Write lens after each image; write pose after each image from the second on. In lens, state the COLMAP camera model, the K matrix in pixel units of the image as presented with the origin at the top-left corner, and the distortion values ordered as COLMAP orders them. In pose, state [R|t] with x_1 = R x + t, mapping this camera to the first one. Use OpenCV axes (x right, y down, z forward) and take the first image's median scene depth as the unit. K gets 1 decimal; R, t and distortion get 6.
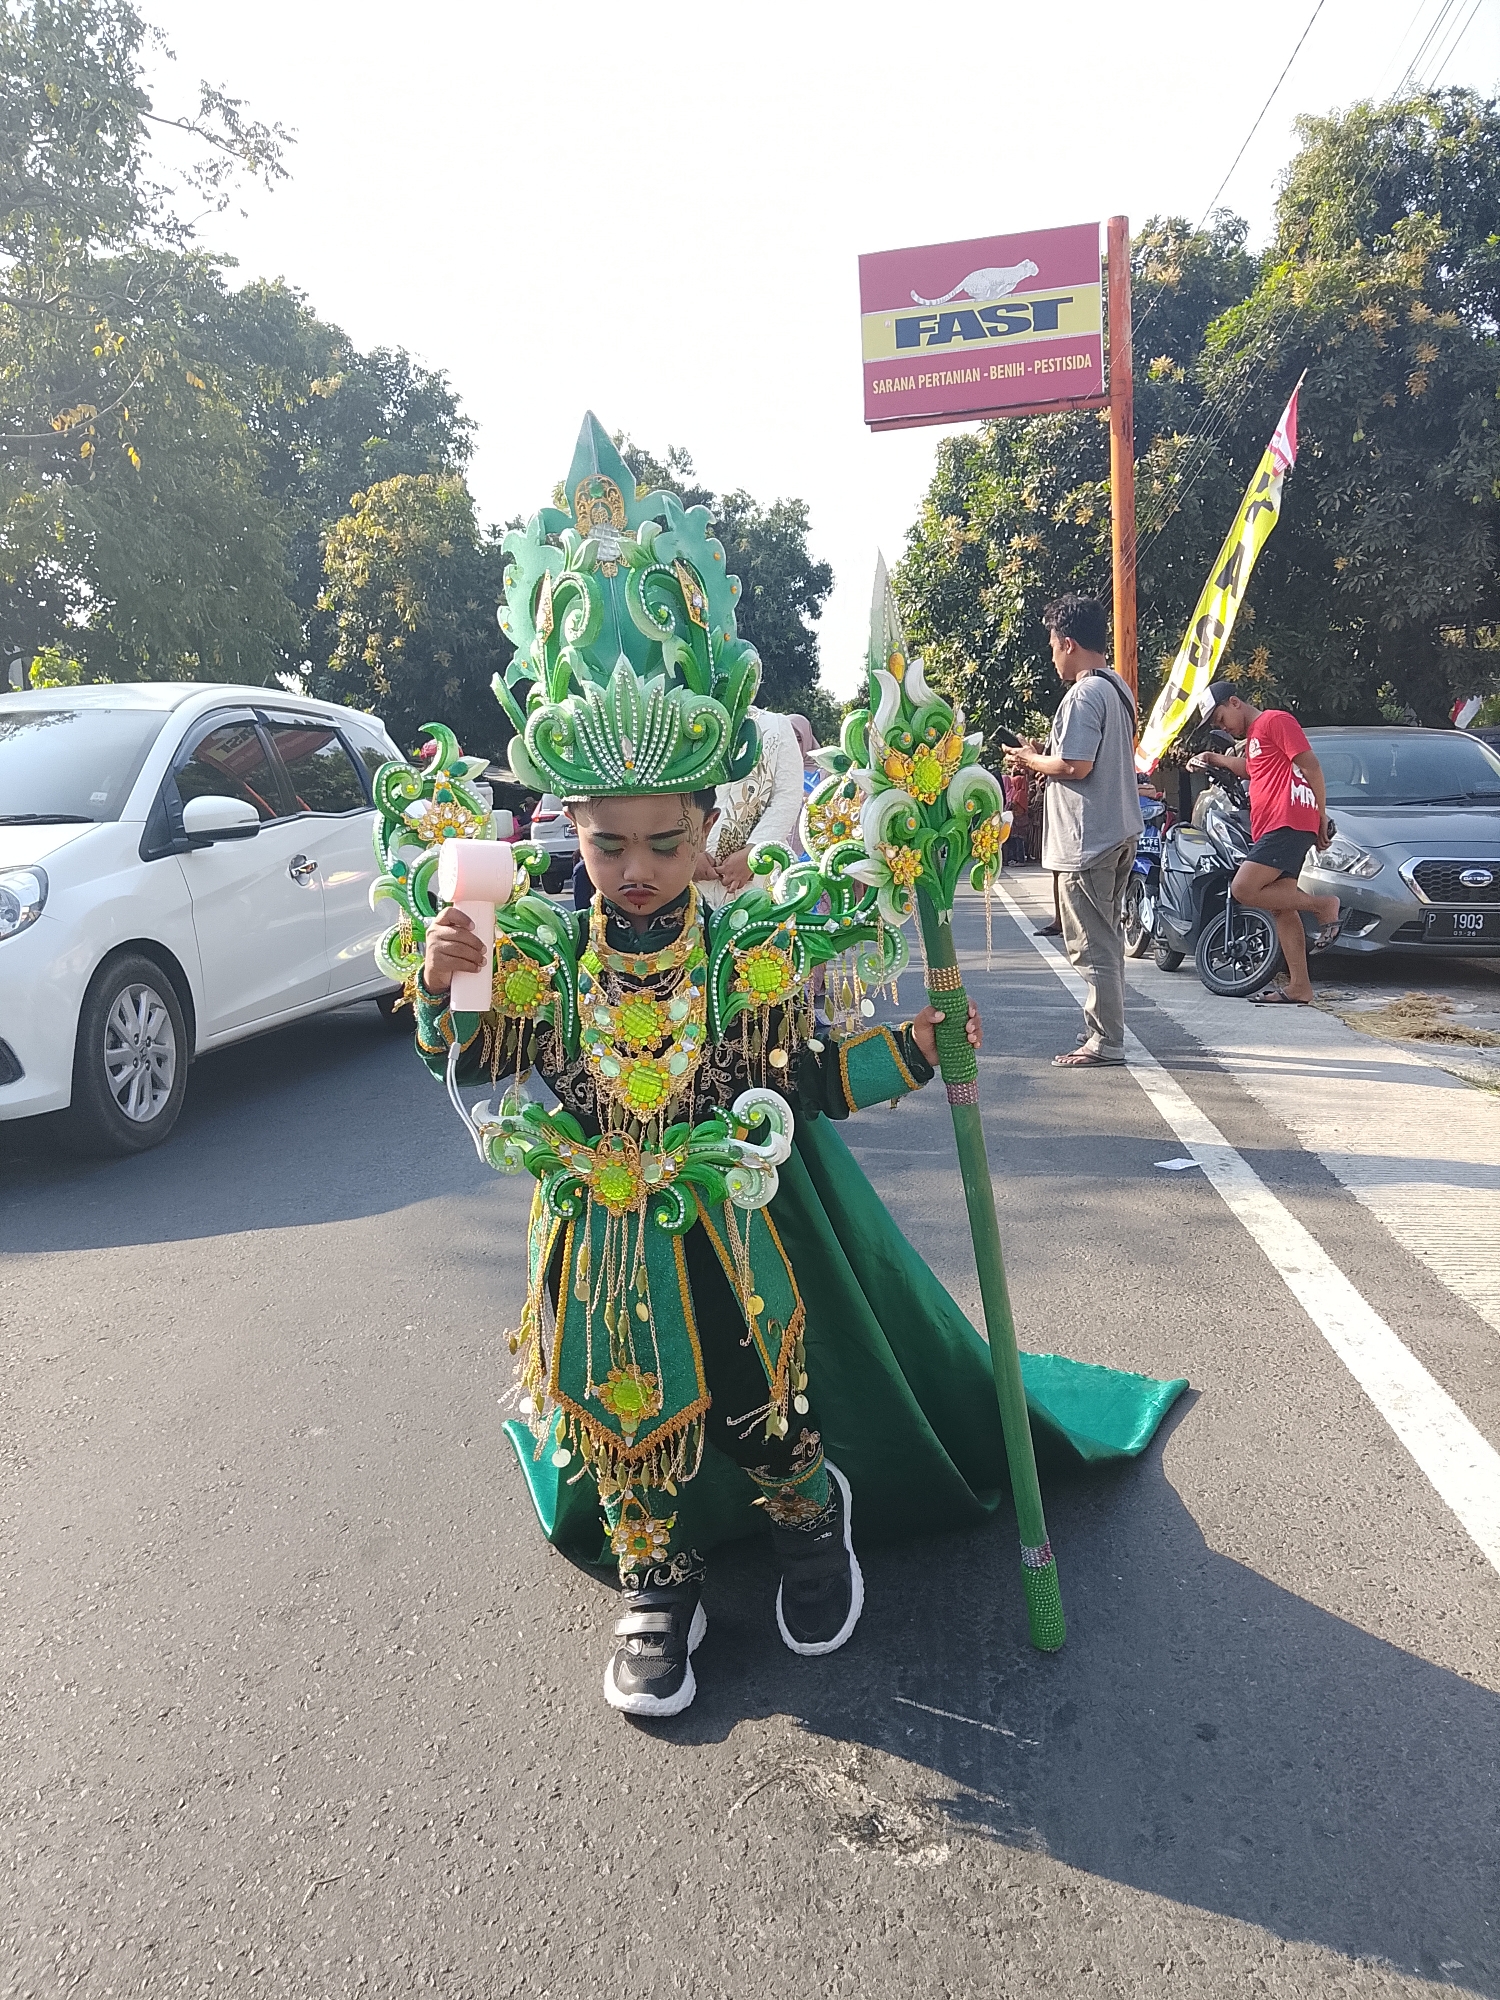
lens RADIAL K [[1480.1, 0, 826.4], [0, 1480.1, 1048.5], [0, 0, 1]] dist [-0.004786, -0.005382]
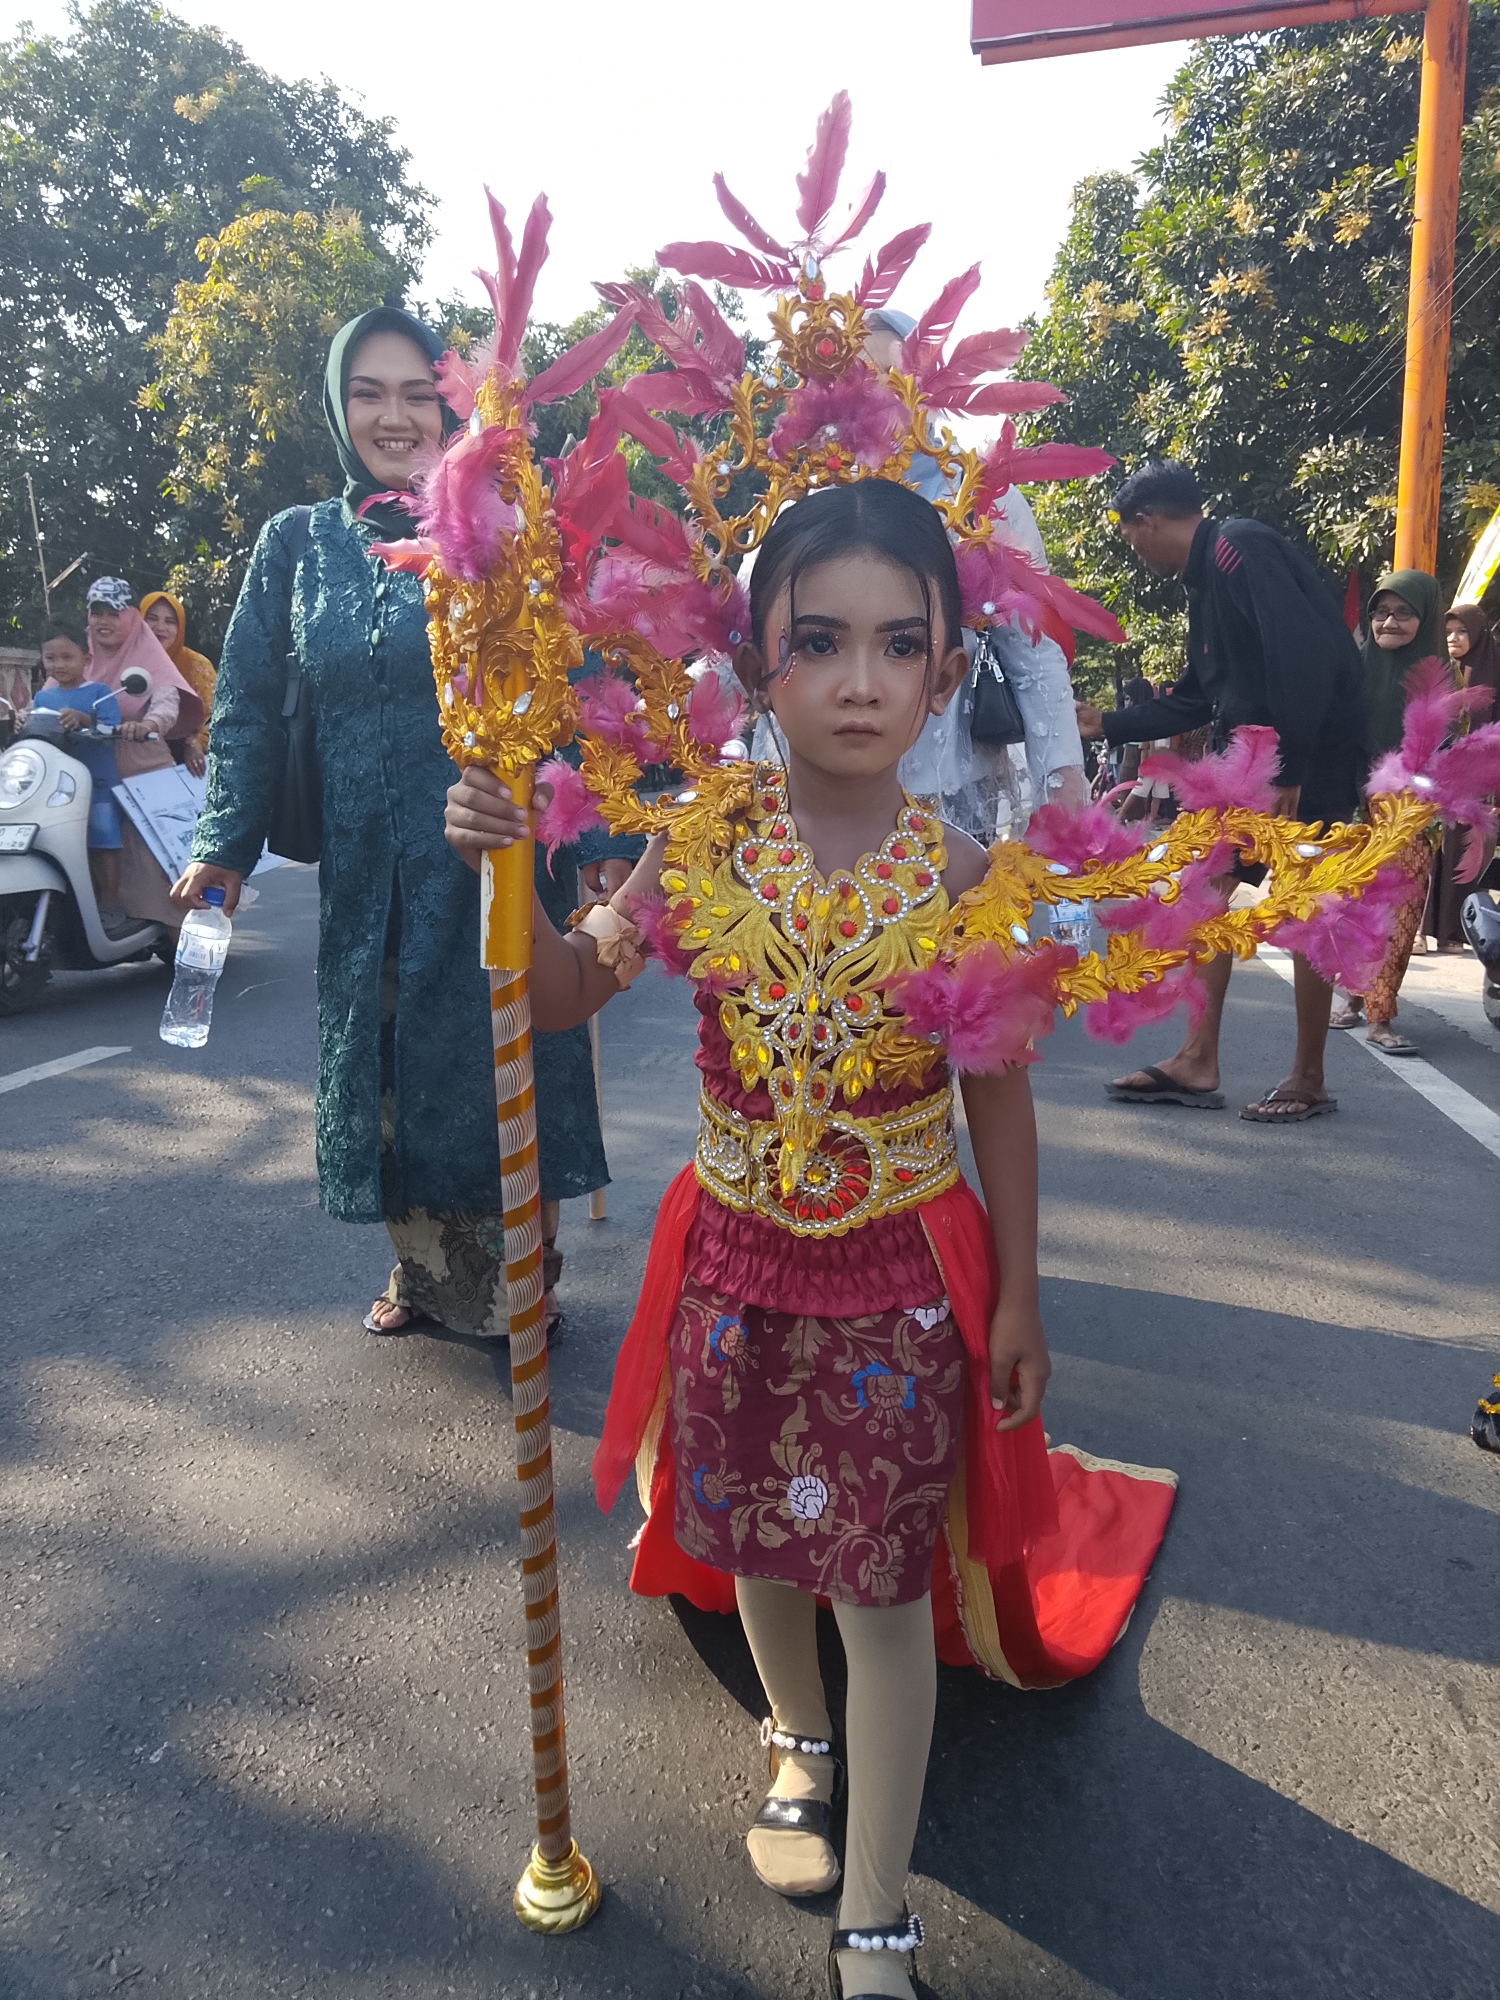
lens RADIAL K [[1524.1, 0, 735.2], [0, 1524.1, 987.4], [0, 0, 1]] dist [-0.015435, 0.001883]
pose [[0.994389, 0.051614, -0.092344, 0.006144], [-0.051277, 0.998666, 0.006015, -0.049247], [0.092531, -0.001246, 0.995709, 0.329449]]
